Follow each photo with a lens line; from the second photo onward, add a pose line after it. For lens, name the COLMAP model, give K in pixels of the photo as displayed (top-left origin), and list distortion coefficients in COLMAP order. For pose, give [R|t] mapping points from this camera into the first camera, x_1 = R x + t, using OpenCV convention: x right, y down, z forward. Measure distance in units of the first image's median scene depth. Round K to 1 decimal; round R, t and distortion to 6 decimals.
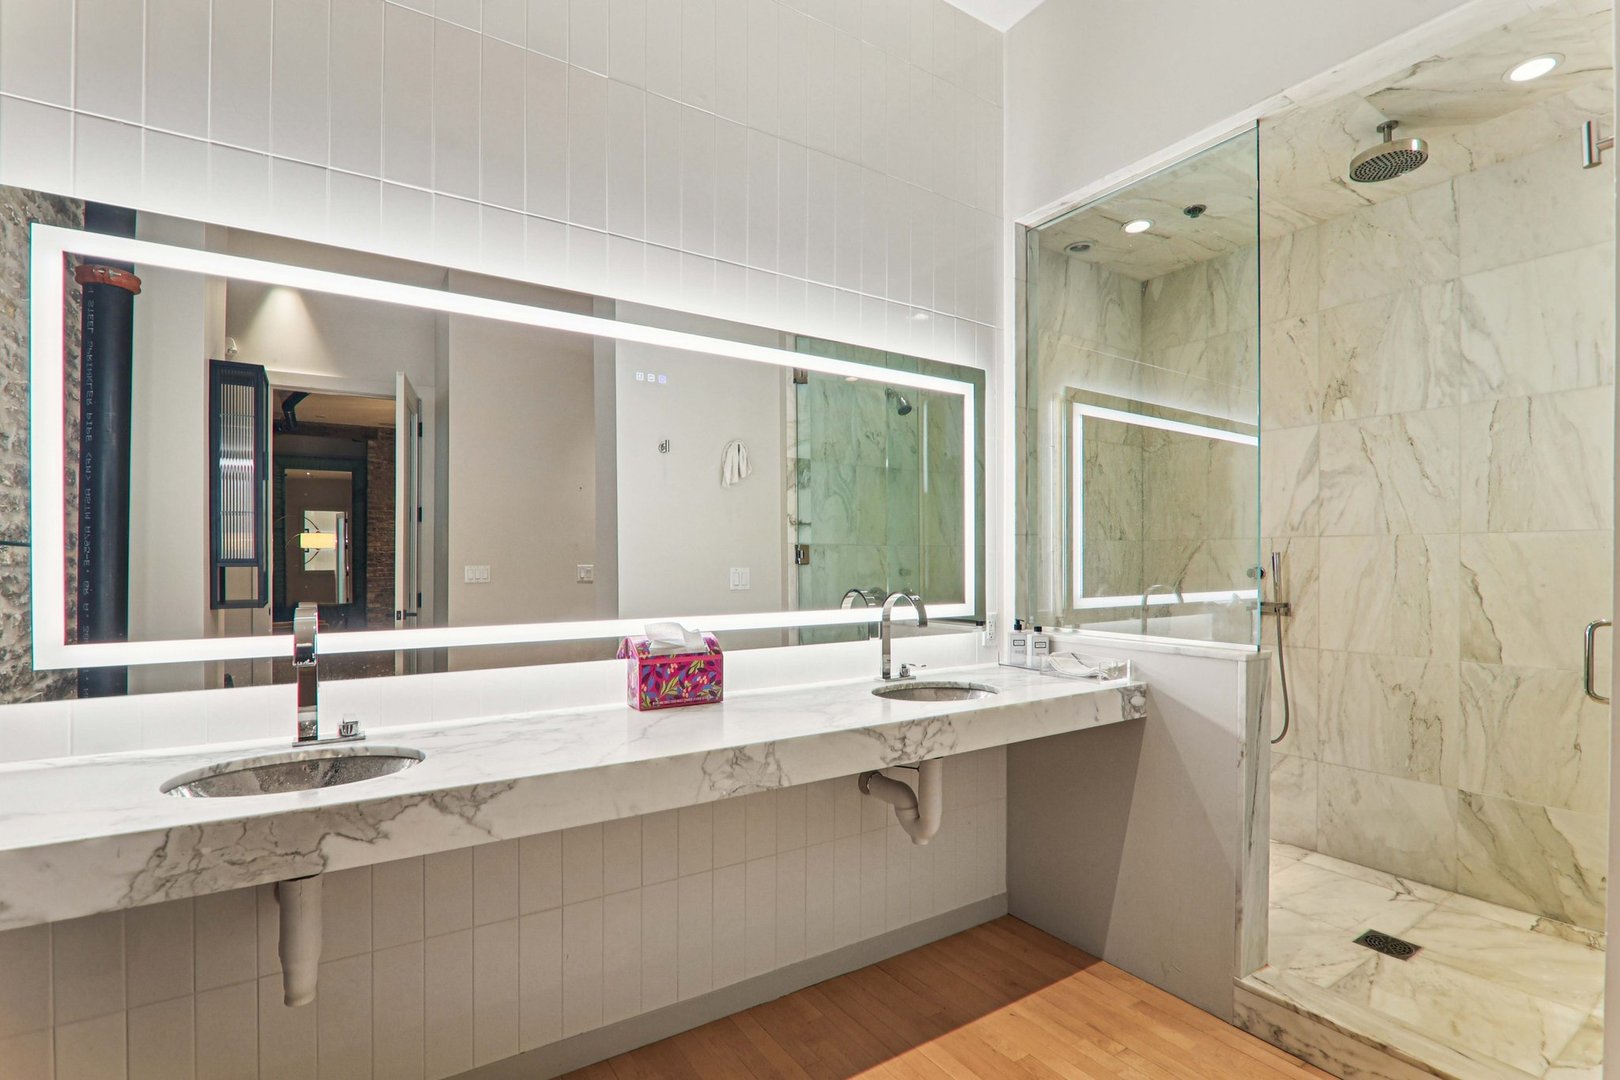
lens RADIAL K [[746.5, 0, 804.3], [0, 746.5, 562.9], [0, 0, 1]] dist [-0.024574, 0.002929]
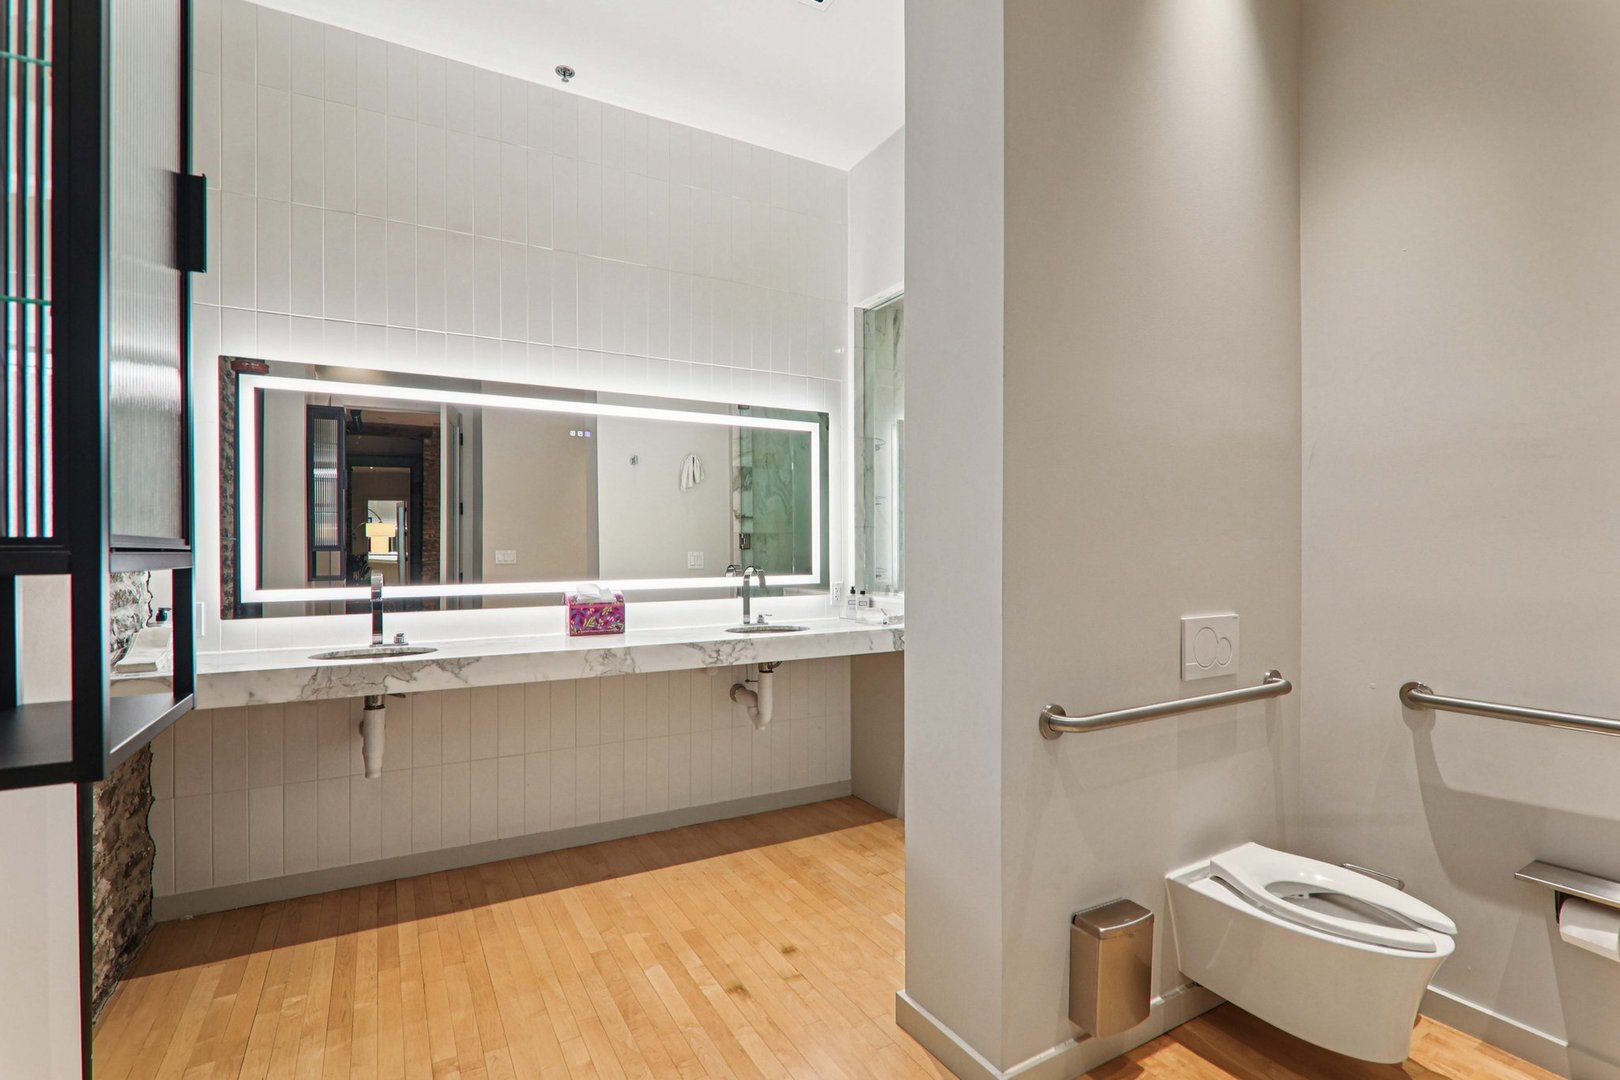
lens RADIAL K [[746.5, 0, 810.5], [0, 746.5, 549.0], [0, 0, 1]] dist [-0.024574, 0.002929]
pose [[0.998457, -0.001221, -0.055514, 0.327271], [0.001253, 0.999999, 0.000534, 0.003345], [0.055513, -0.000603, 0.998458, -0.504829]]
